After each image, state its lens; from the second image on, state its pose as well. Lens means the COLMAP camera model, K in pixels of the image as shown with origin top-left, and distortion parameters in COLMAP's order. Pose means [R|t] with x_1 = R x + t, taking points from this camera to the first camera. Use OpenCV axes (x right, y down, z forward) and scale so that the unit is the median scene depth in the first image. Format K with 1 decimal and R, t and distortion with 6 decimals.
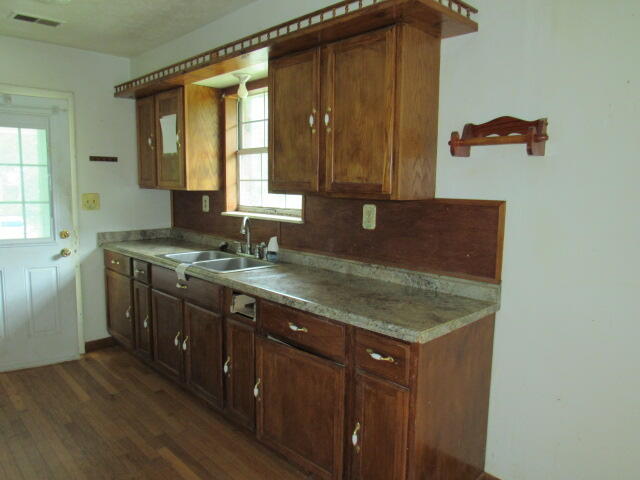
lens RADIAL K [[455.9, 0, 315.8], [0, 455.9, 240.7], [0, 0, 1]] dist [-0.008742, -0.016414]
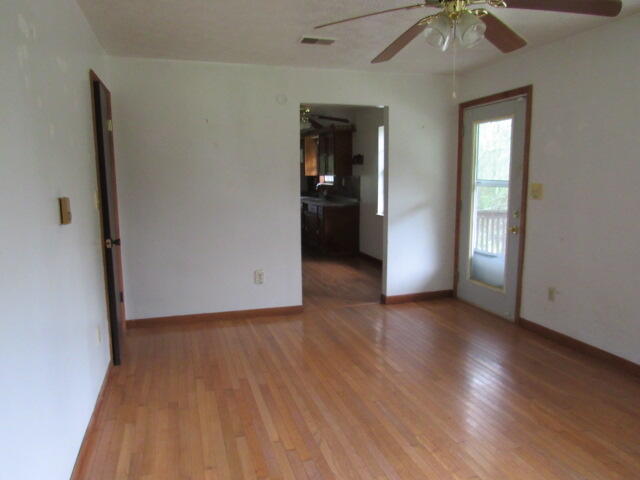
lens RADIAL K [[455.9, 0, 320.1], [0, 455.9, 240.1], [0, 0, 1]] dist [-0.008742, -0.016414]
pose [[0.899254, 0.041684, -0.435435, 1.028367], [-0.033524, 0.999089, 0.026408, 0.208766], [0.436139, -0.009149, 0.899833, -1.480293]]
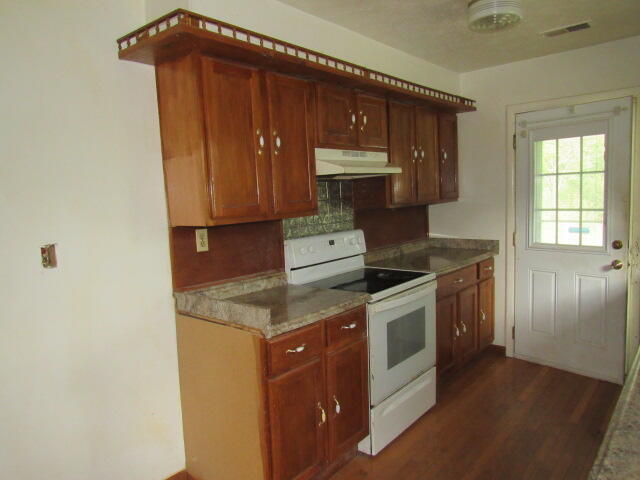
lens RADIAL K [[455.9, 0, 319.6], [0, 455.9, 240.3], [0, 0, 1]] dist [-0.008742, -0.016414]
pose [[0.107330, 0.081284, -0.990895, 0.293459], [-0.077839, 0.994280, 0.073130, -0.043831], [0.991172, 0.069281, 0.113044, 0.304840]]
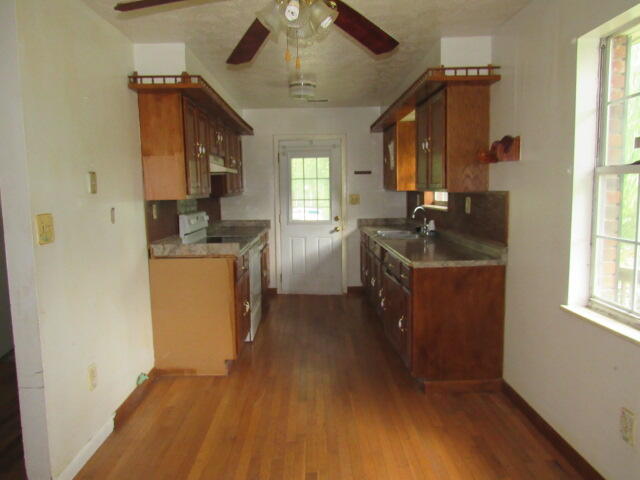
lens RADIAL K [[455.9, 0, 321.3], [0, 455.9, 238.9], [0, 0, 1]] dist [-0.008742, -0.016414]
pose [[0.739419, 0.046197, -0.671659, 0.555915], [-0.056141, 0.998399, 0.006866, 0.053832], [0.670901, 0.032631, 0.740828, -0.297044]]
